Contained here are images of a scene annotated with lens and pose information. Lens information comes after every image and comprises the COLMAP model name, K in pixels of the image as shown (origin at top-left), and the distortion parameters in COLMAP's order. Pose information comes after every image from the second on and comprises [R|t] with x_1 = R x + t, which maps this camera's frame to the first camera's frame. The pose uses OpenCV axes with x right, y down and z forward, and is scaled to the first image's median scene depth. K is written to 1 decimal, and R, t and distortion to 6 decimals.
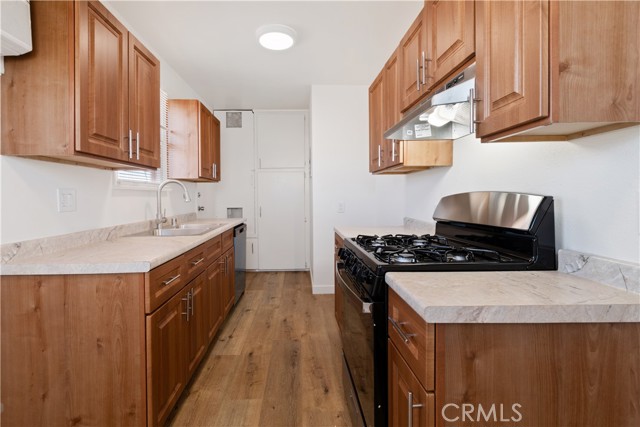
lens RADIAL K [[299.2, 0, 317.6], [0, 299.2, 198.8], [0, 0, 1]] dist [0.002596, -0.000292]
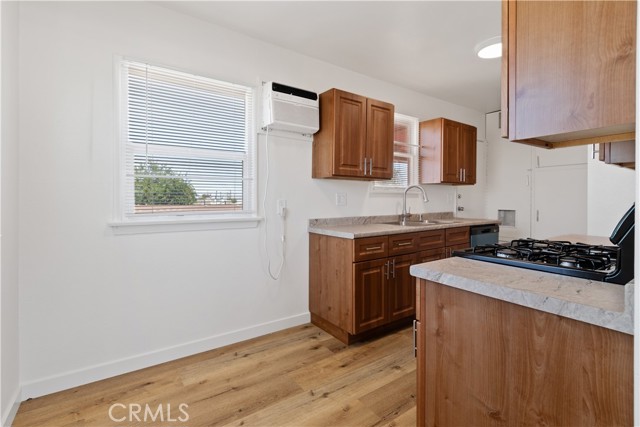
lens RADIAL K [[299.2, 0, 317.6], [0, 299.2, 198.8], [0, 0, 1]] dist [0.002596, -0.000292]
pose [[0.561454, 0.011754, -0.827424, 0.806796], [-0.014238, 0.999888, 0.004542, -0.006377], [0.827385, 0.009231, 0.561559, -0.206688]]
